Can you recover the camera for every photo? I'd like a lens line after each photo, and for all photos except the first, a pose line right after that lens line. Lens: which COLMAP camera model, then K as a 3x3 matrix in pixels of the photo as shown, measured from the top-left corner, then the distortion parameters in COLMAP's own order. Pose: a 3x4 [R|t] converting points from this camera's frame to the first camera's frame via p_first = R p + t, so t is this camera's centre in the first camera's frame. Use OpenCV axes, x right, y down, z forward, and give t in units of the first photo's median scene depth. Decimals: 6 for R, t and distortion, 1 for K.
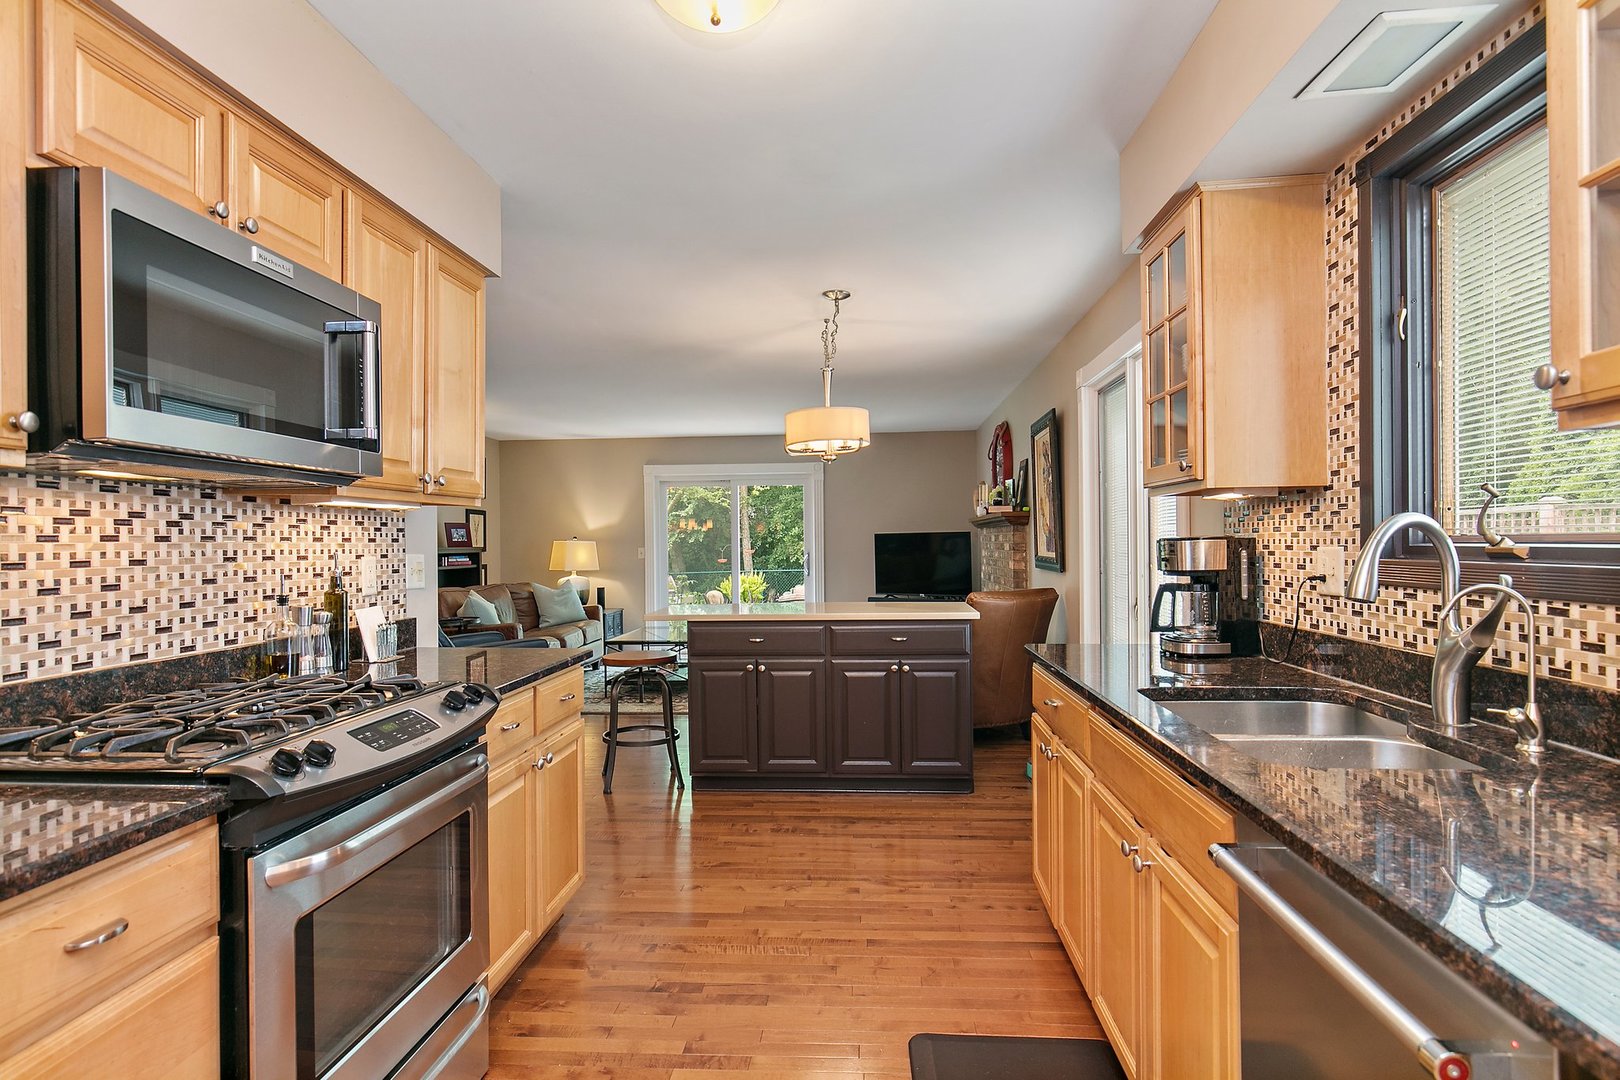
lens RADIAL K [[887.7, 0, 841.5], [0, 887.7, 543.0], [0, 0, 1]] dist [-0.007328, -0.000246]
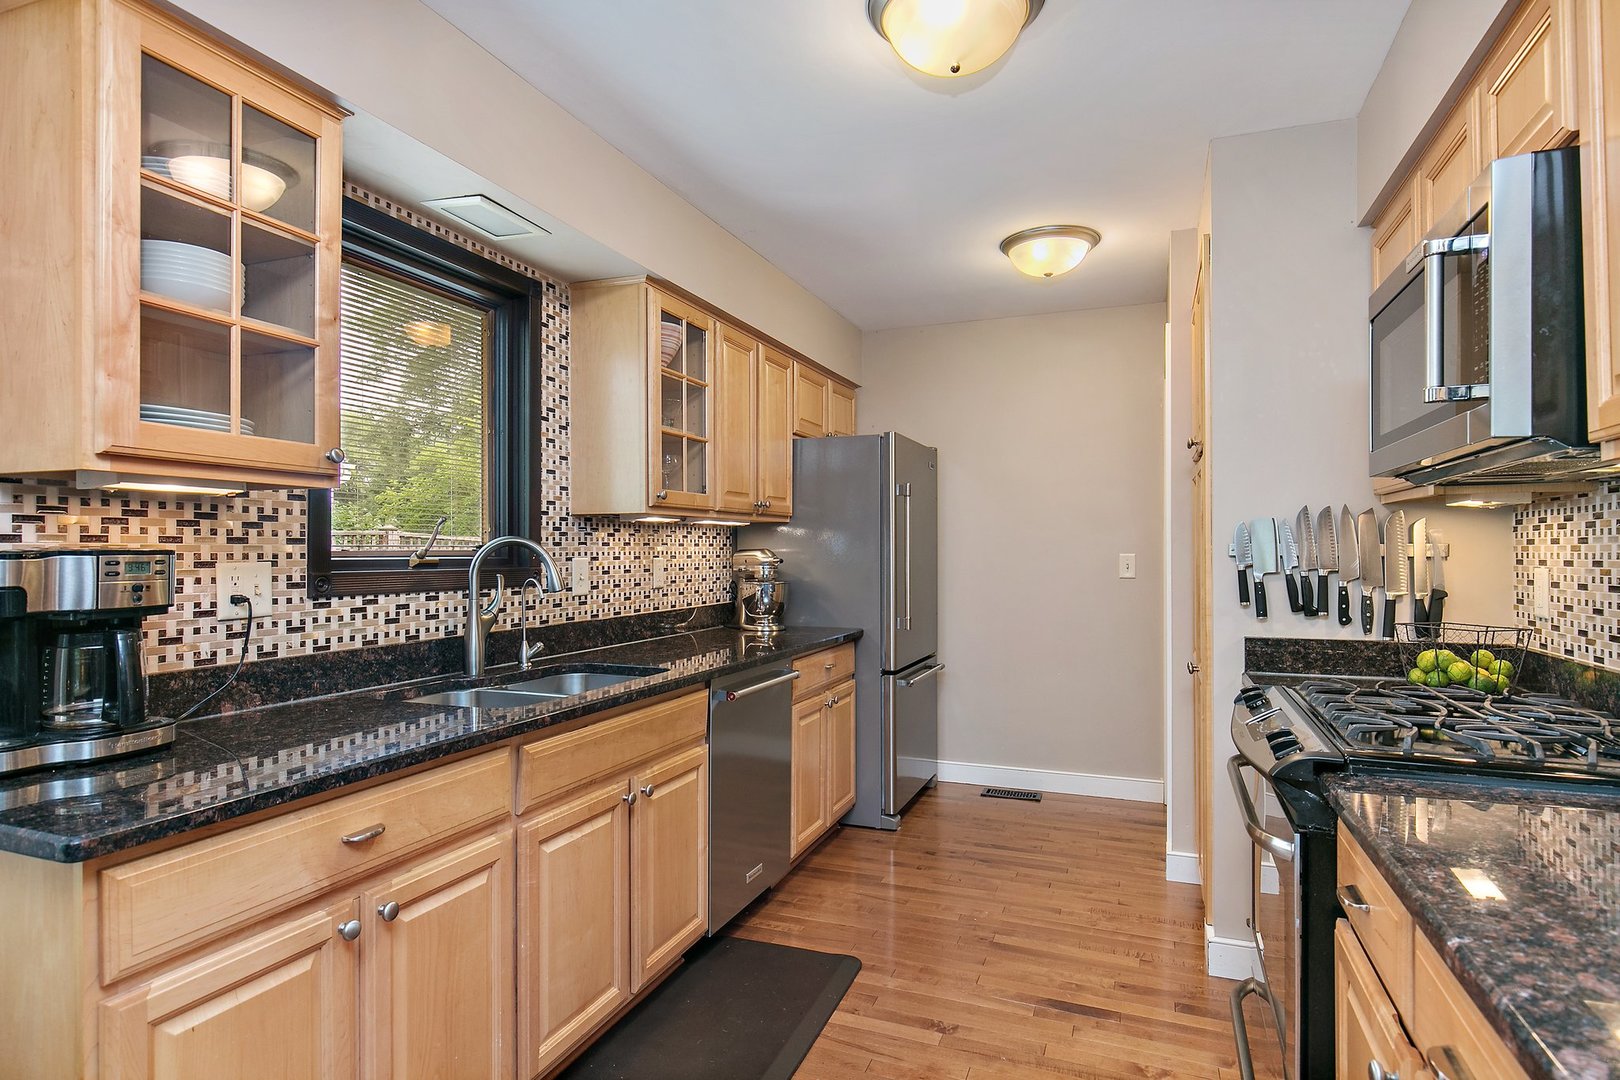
lens RADIAL K [[887.7, 0, 775.2], [0, 887.7, 542.0], [0, 0, 1]] dist [-0.007328, -0.000246]
pose [[-0.935505, 0.014860, 0.353001, -0.279491], [0.010533, 0.999844, -0.014175, 0.002114], [-0.353156, -0.009542, -0.935516, 1.847092]]
